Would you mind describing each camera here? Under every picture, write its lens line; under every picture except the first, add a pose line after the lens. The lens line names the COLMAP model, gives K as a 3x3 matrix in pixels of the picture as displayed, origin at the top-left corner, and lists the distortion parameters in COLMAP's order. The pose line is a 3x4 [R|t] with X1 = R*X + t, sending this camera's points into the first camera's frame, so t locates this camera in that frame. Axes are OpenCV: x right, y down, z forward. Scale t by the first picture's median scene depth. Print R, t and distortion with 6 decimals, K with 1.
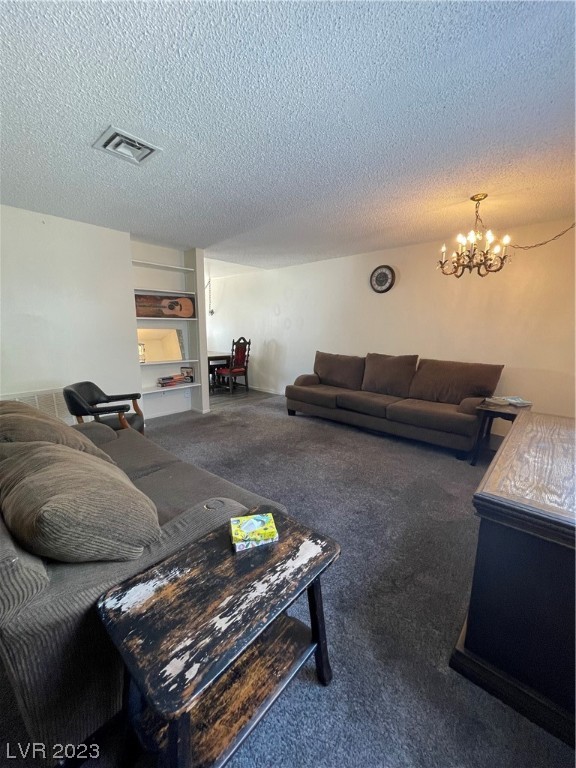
lens RADIAL K [[307.5, 0, 288.0], [0, 307.5, 384.0], [0, 0, 1]] dist [-0.000097, -0.000004]
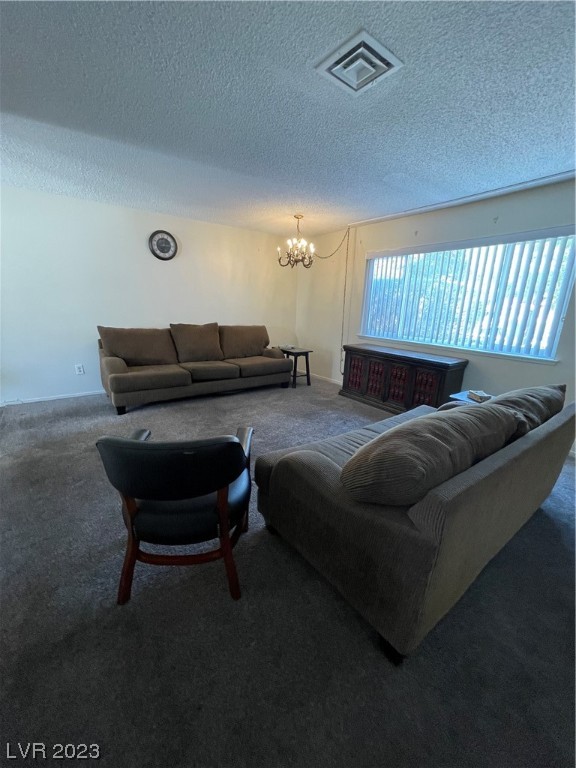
lens RADIAL K [[307.5, 0, 288.0], [0, 307.5, 384.0], [0, 0, 1]] dist [-0.000097, -0.000004]
pose [[0.206199, -0.253819, 0.945017, -0.668227], [0.139778, 0.963508, 0.228287, -0.094321], [-0.968475, 0.085020, 0.234152, 0.462047]]
